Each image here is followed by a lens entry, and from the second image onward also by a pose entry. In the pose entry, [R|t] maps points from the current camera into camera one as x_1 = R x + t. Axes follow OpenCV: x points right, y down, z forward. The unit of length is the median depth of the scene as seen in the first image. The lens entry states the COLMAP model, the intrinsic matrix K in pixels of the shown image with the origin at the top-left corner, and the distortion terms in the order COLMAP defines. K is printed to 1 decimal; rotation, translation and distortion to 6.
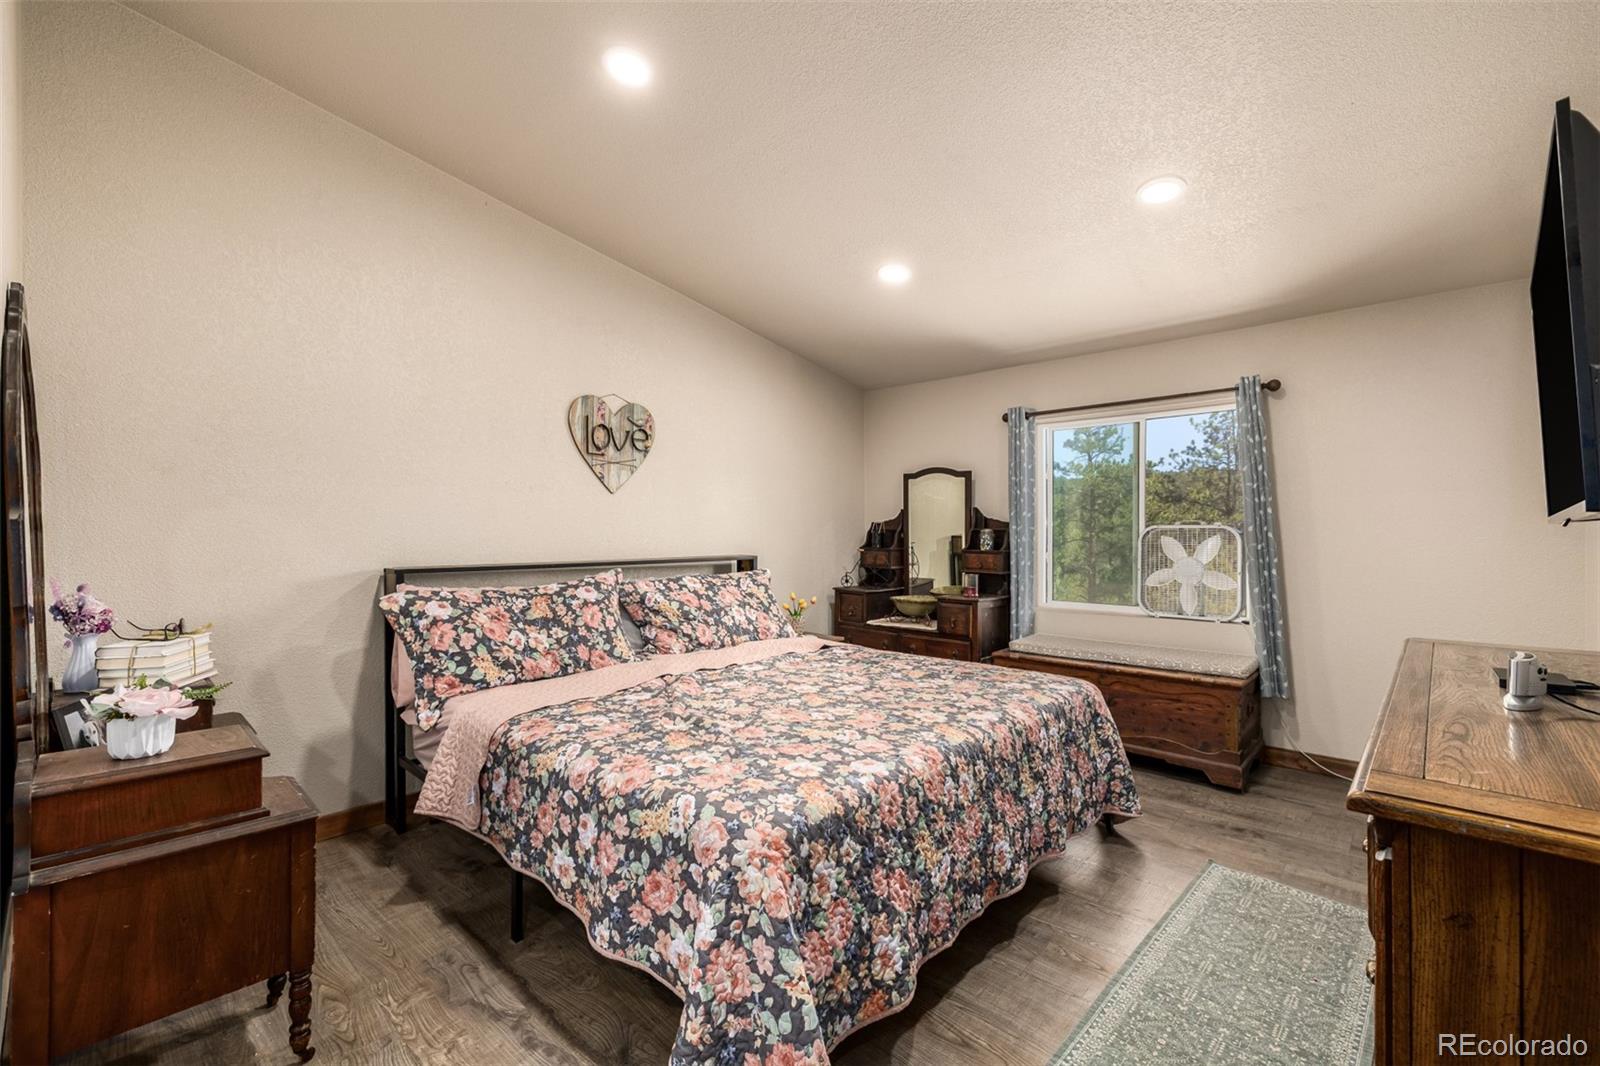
lens RADIAL K [[670.2, 0, 794.8], [0, 670.2, 536.9], [0, 0, 1]] dist [0.001797, -0.000441]
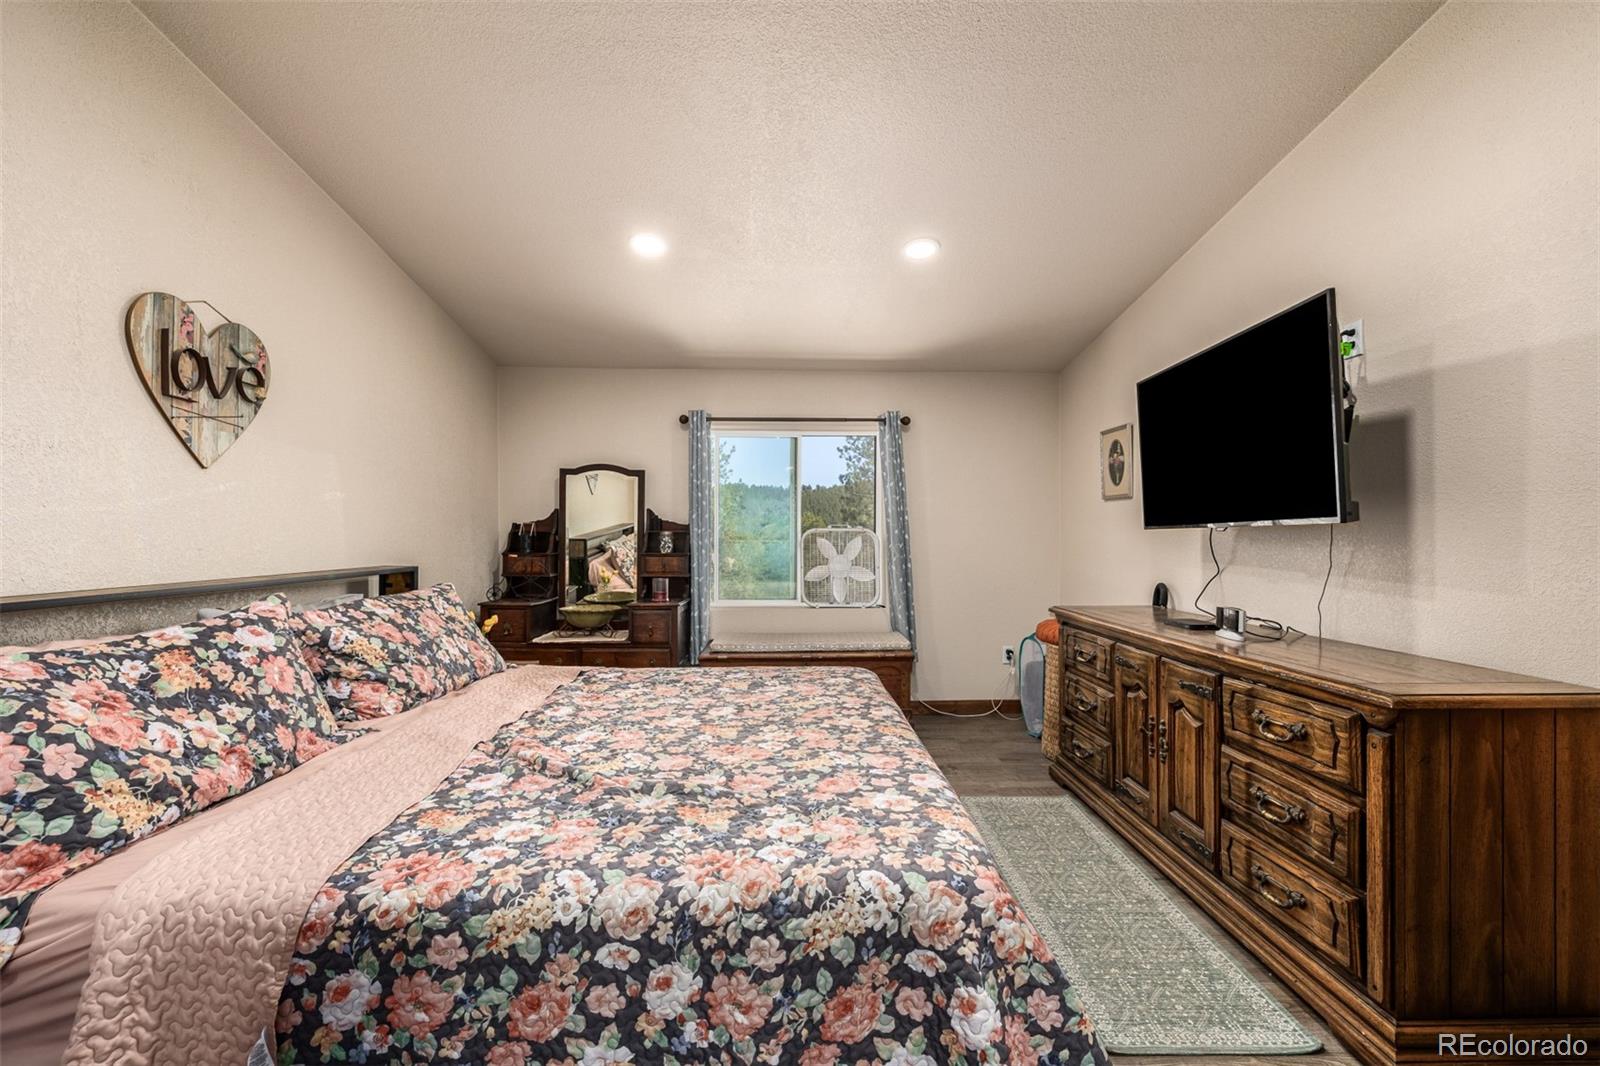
lens RADIAL K [[670.2, 0, 800.9], [0, 670.2, 541.5], [0, 0, 1]] dist [0.001797, -0.000441]
pose [[0.714732, -0.006132, 0.699372, -0.420439], [0.004033, 0.999981, 0.004646, -0.000678], [-0.699387, -0.000500, 0.714743, 0.277440]]
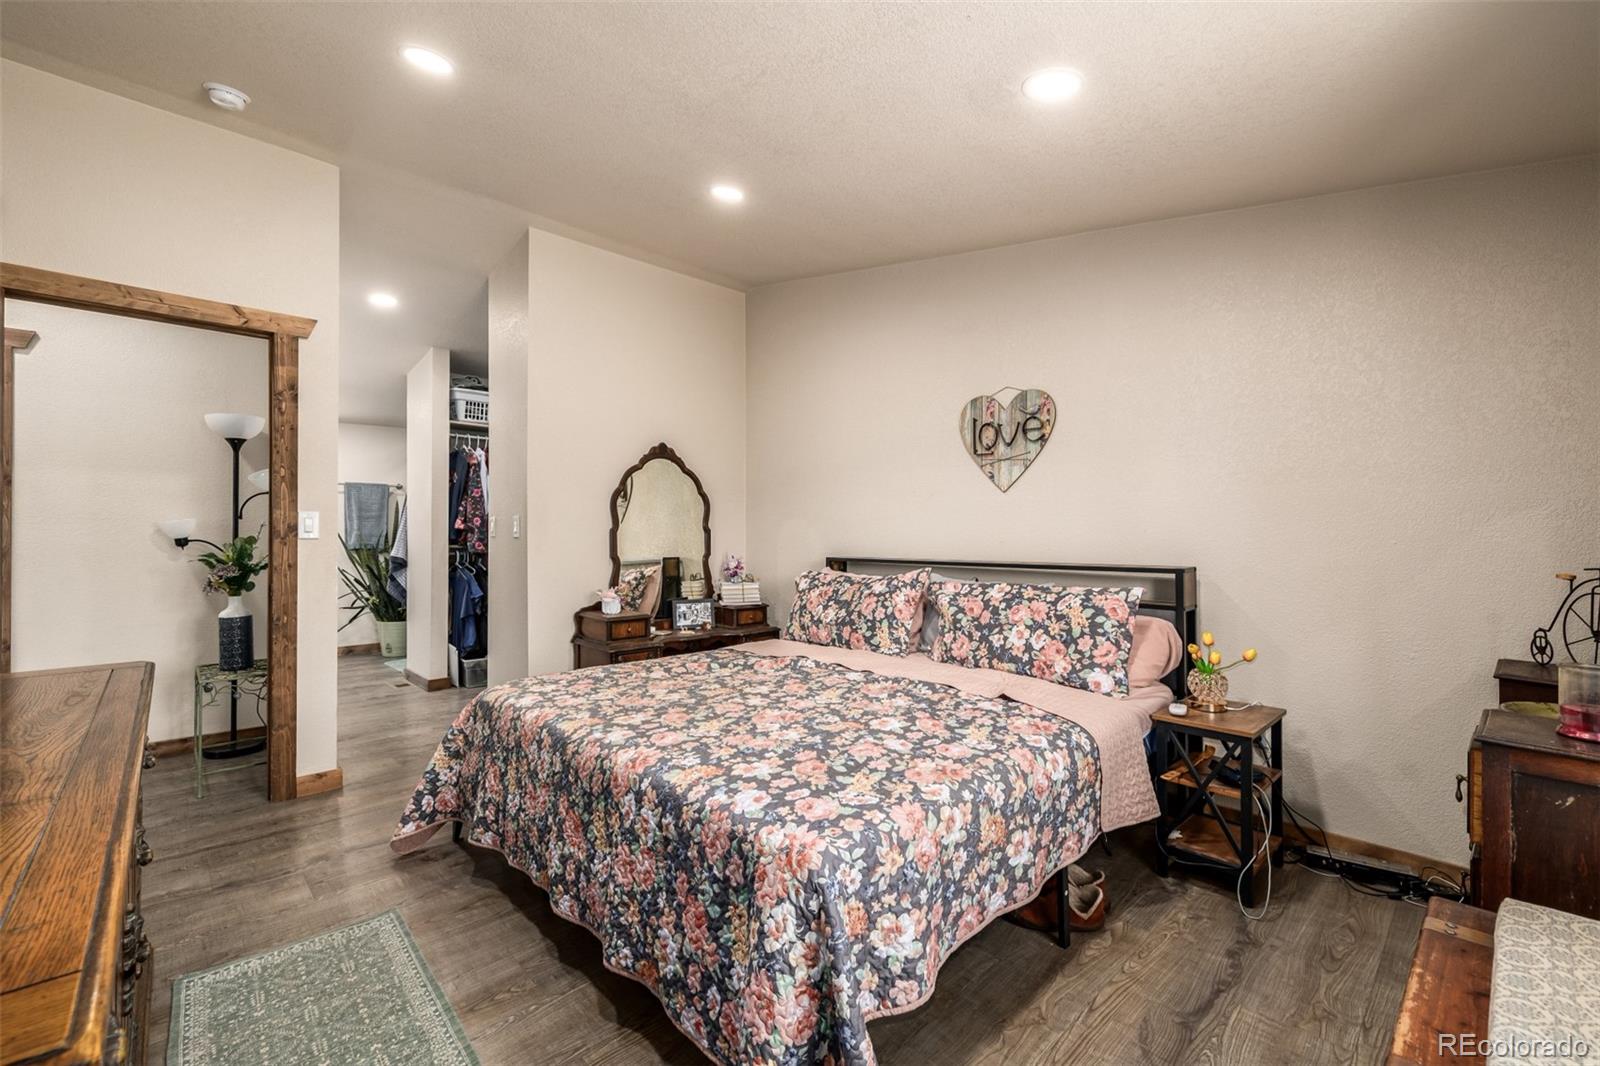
lens RADIAL K [[670.2, 0, 822.0], [0, 670.2, 530.1], [0, 0, 1]] dist [0.001797, -0.000441]
pose [[-0.038125, 0.004845, -0.999261, 0.940702], [0.002359, 0.999986, 0.004759, -0.020182], [0.999270, -0.002176, -0.038136, 1.047223]]
